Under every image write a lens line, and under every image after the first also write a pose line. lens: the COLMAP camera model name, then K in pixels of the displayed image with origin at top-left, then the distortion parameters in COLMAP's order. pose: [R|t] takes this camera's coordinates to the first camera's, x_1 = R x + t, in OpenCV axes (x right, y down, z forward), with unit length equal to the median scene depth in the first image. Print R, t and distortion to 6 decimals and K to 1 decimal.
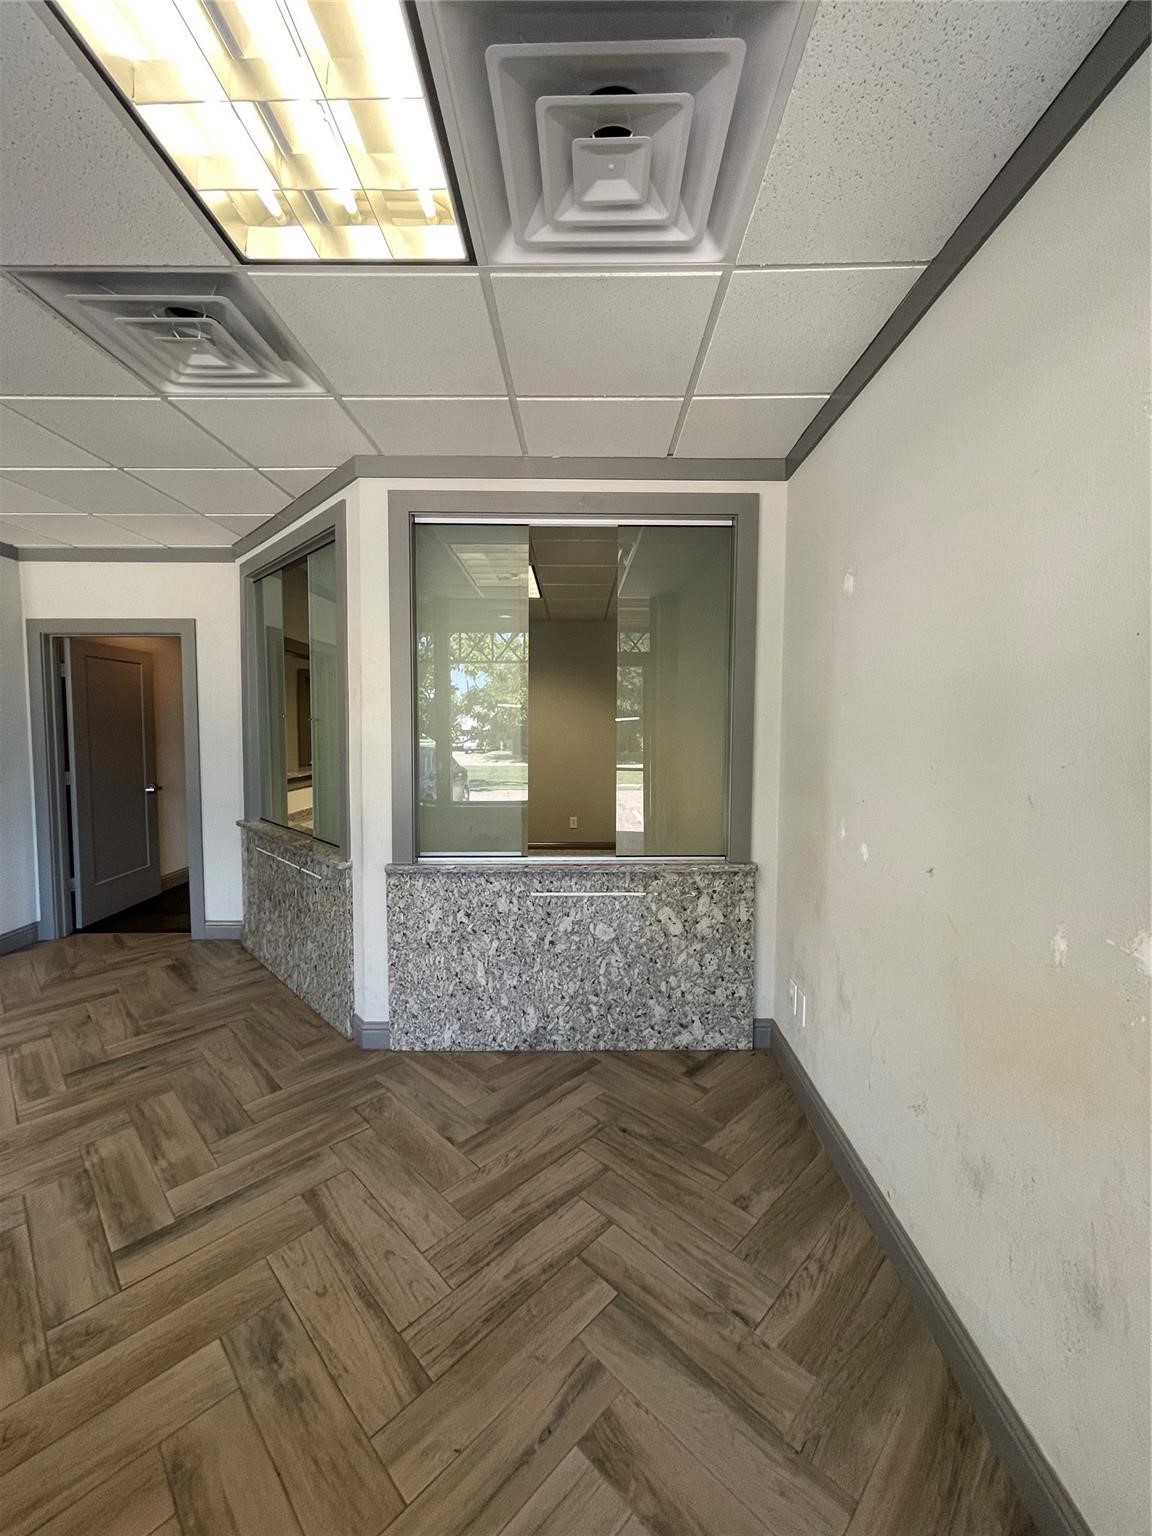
lens RADIAL K [[626.1, 0, 576.1], [0, 626.1, 757.3], [0, 0, 1]] dist [-0.001372, 0.000554]
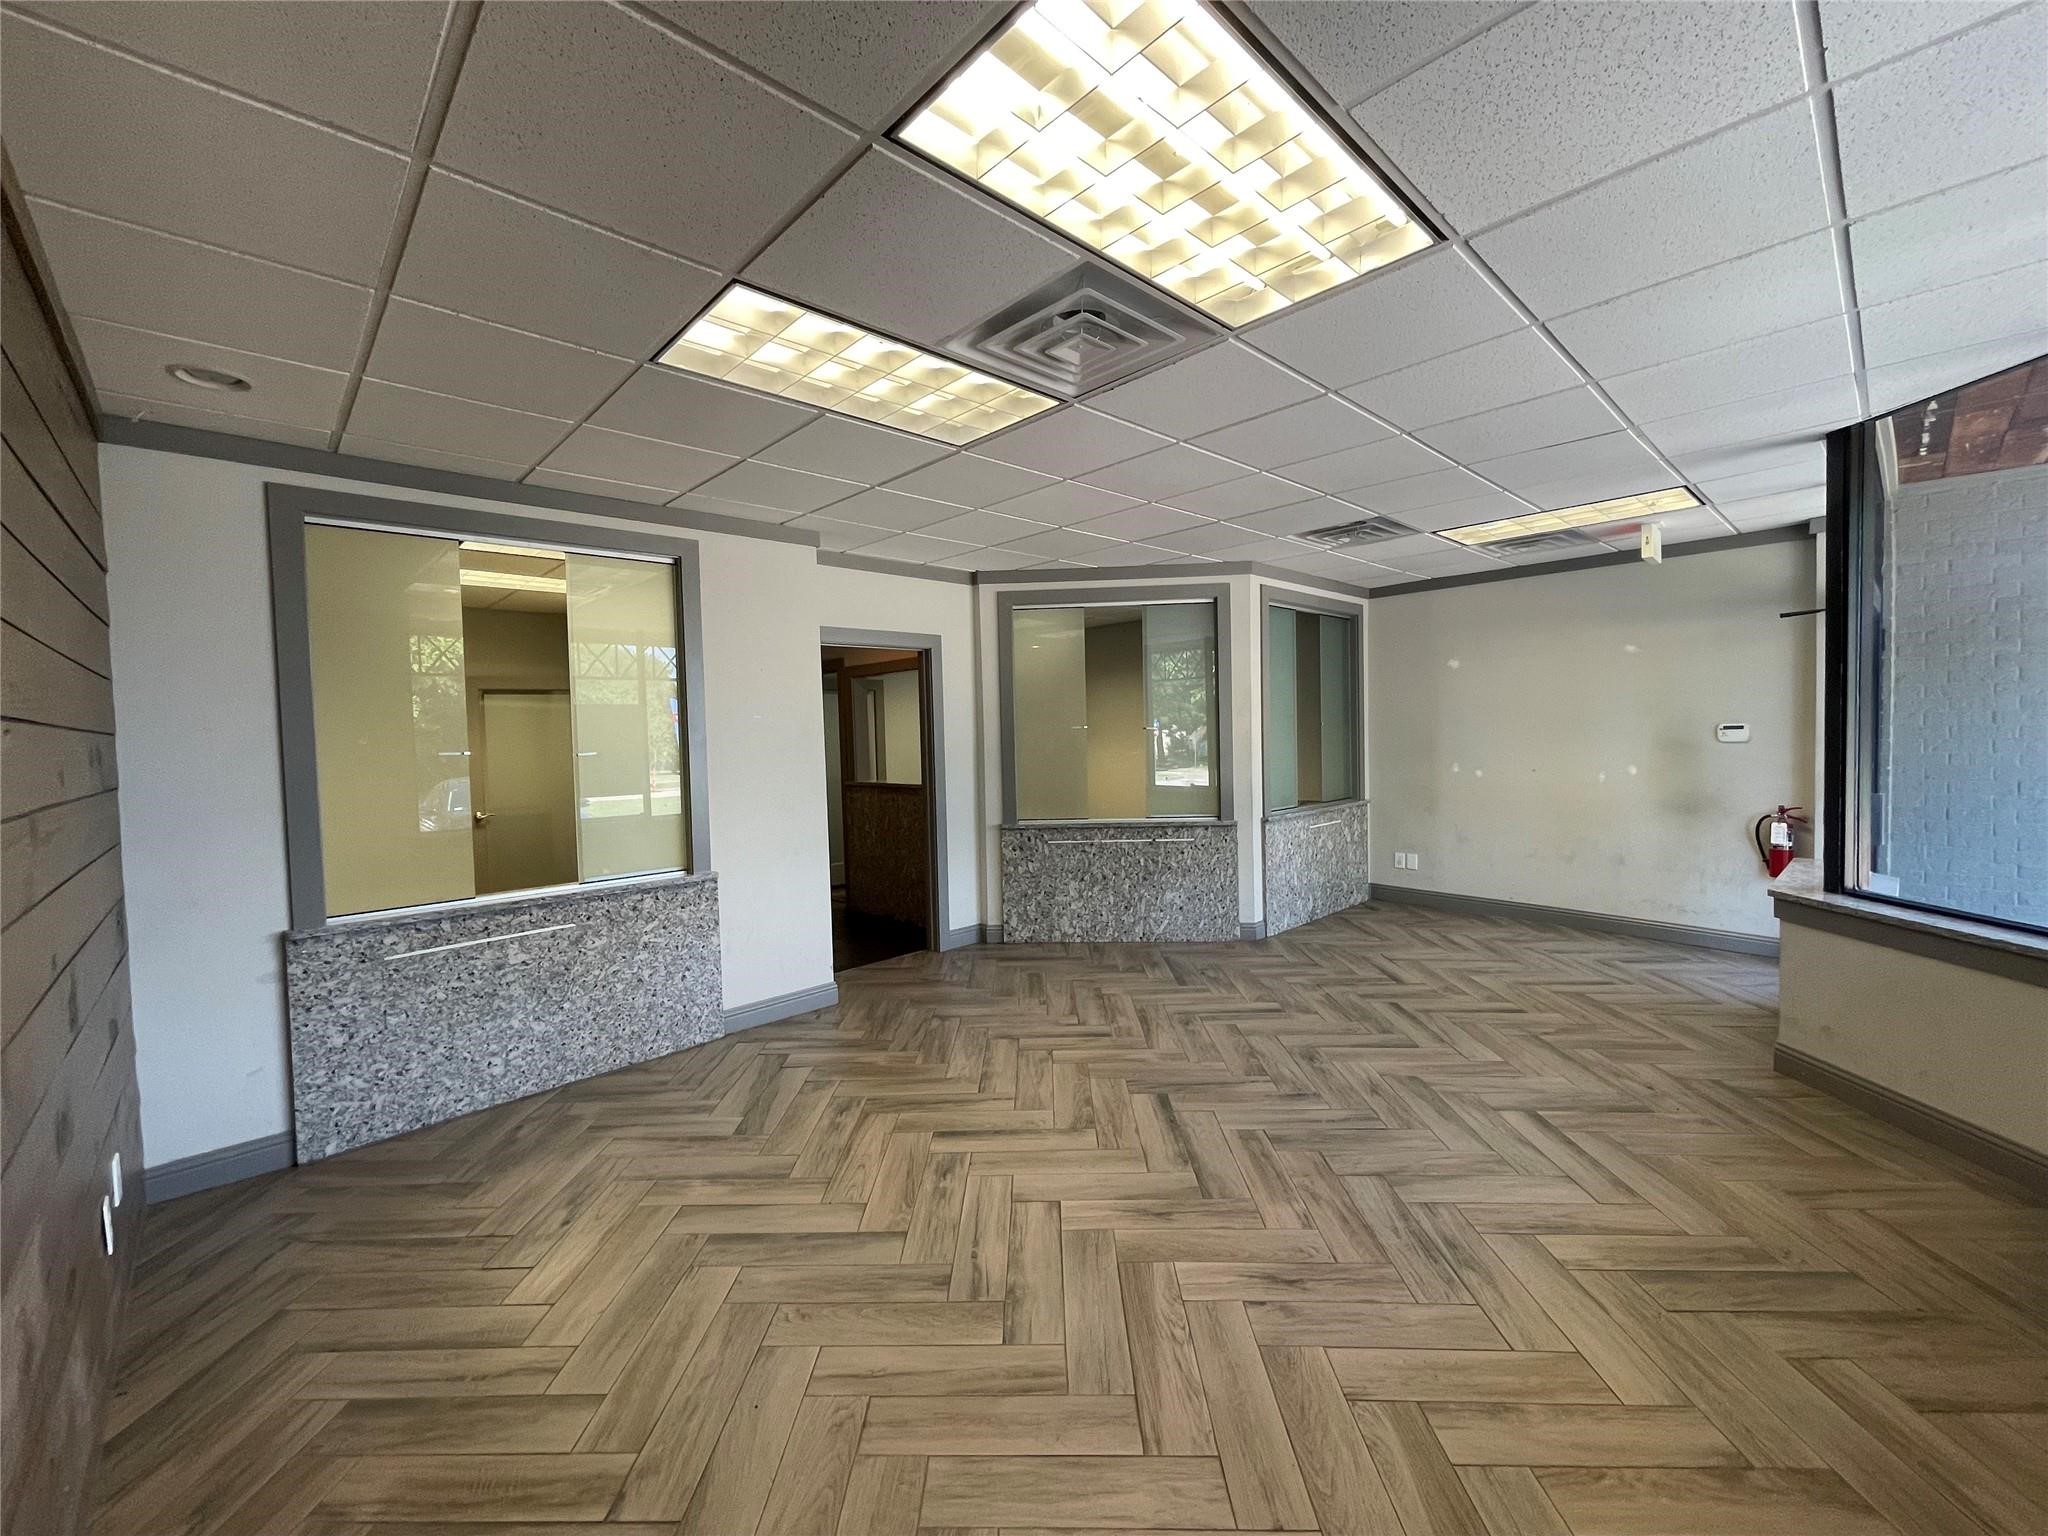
lens RADIAL K [[831.2, 0, 1024.0], [0, 831.2, 768.0], [0, 0, 1]] dist [0.010849, 0.000628]
pose [[0.713115, -0.049912, 0.699268, -2.234238], [0.065205, 0.997861, 0.004729, -0.002019], [-0.698008, 0.042224, 0.714844, -0.085454]]
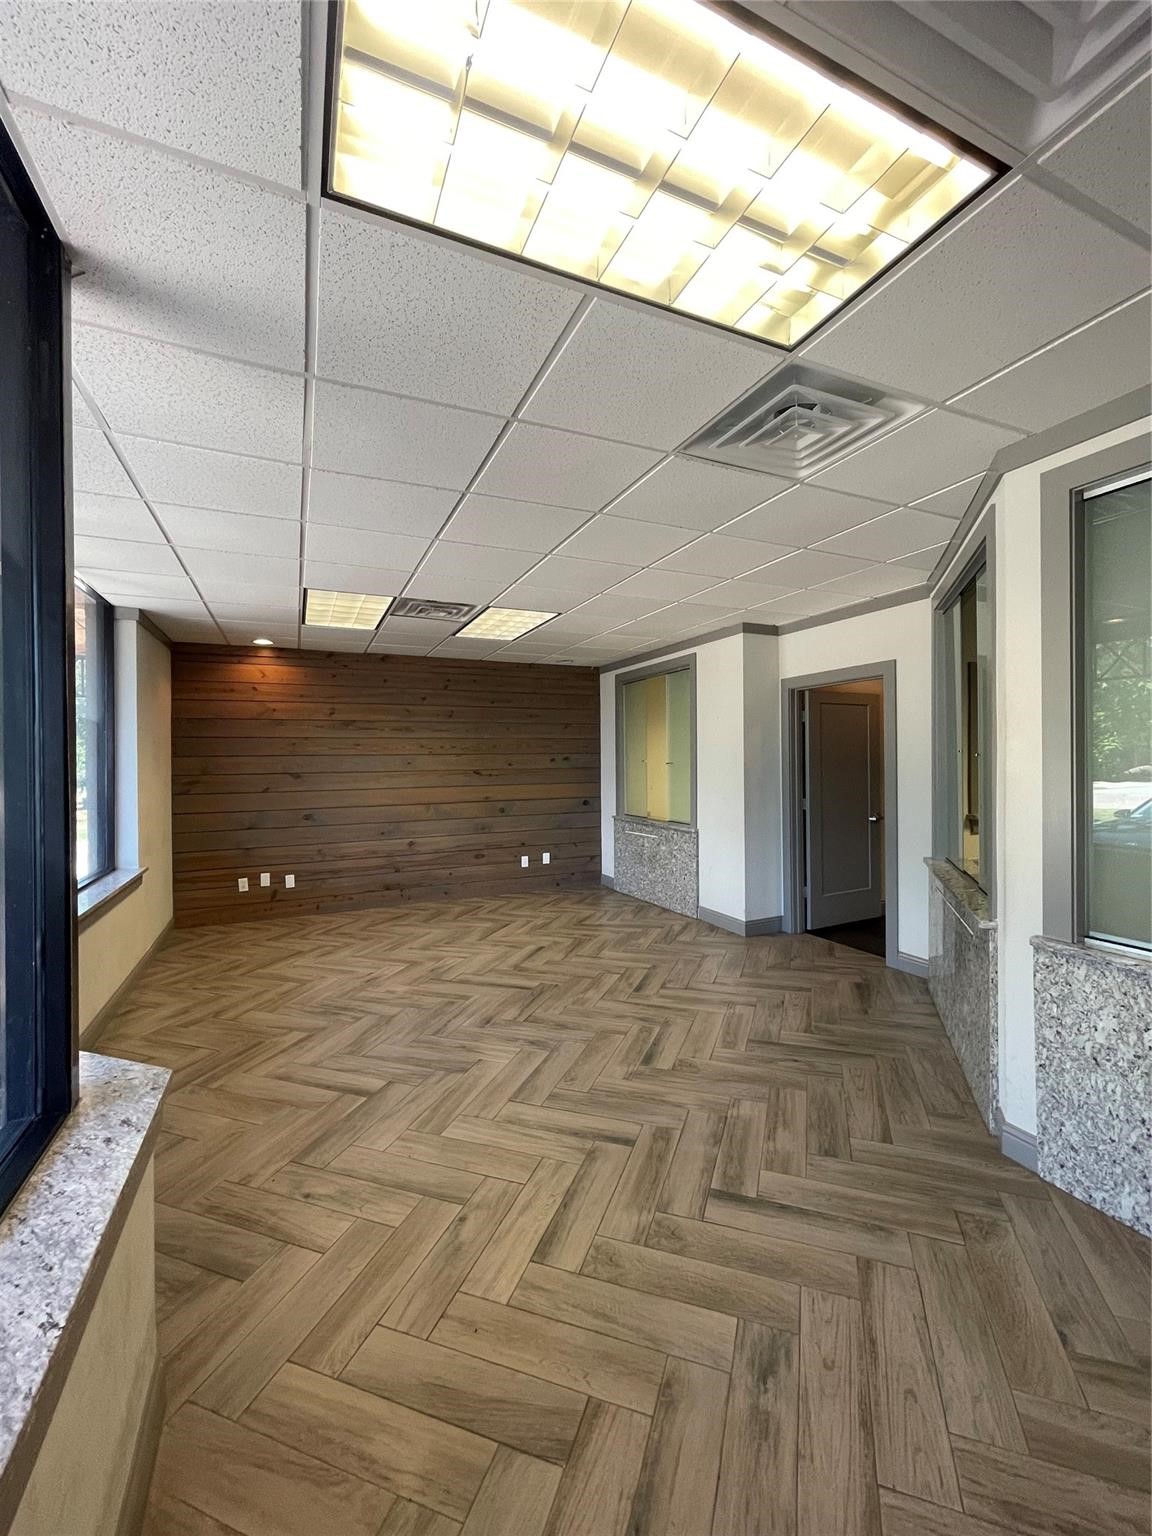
lens RADIAL K [[623.4, 0, 580.3], [0, 623.4, 759.7], [0, 0, 1]] dist [0.010849, 0.000628]
pose [[0.431059, -0.005768, -0.902305, 0.173235], [-0.036673, 0.999041, -0.023907, -0.013199], [0.901578, 0.043395, 0.430434, 0.121034]]
